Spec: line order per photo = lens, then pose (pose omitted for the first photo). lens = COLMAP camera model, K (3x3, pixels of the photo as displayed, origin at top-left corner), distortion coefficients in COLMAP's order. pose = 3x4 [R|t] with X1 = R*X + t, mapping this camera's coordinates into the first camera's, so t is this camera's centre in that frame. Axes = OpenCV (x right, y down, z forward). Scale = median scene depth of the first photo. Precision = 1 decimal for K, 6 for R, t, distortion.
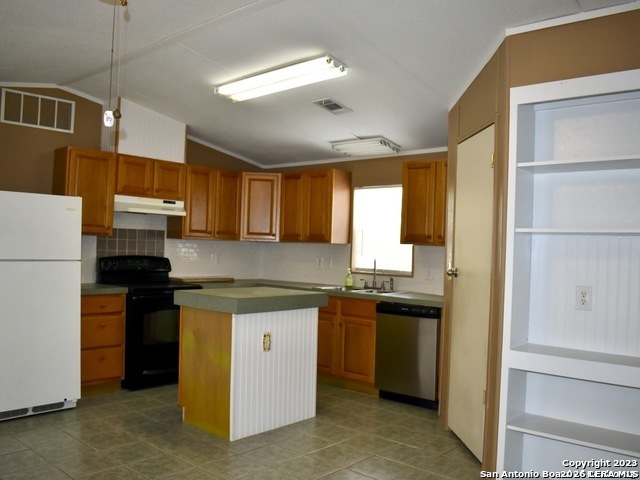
lens RADIAL K [[566.4, 0, 320.0], [0, 566.4, 240.0], [0, 0, 1]] dist [-0.074630, -0.006605]
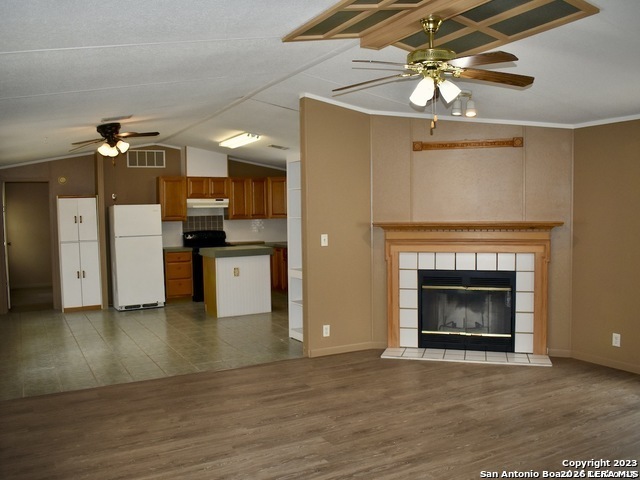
lens RADIAL K [[566.4, 0, 320.0], [0, 566.4, 240.0], [0, 0, 1]] dist [-0.074630, -0.006605]
pose [[0.942337, -0.028136, -0.333481, 0.677847], [0.048982, 0.997324, 0.054267, -0.024350], [0.331062, -0.067472, 0.941194, -0.635704]]
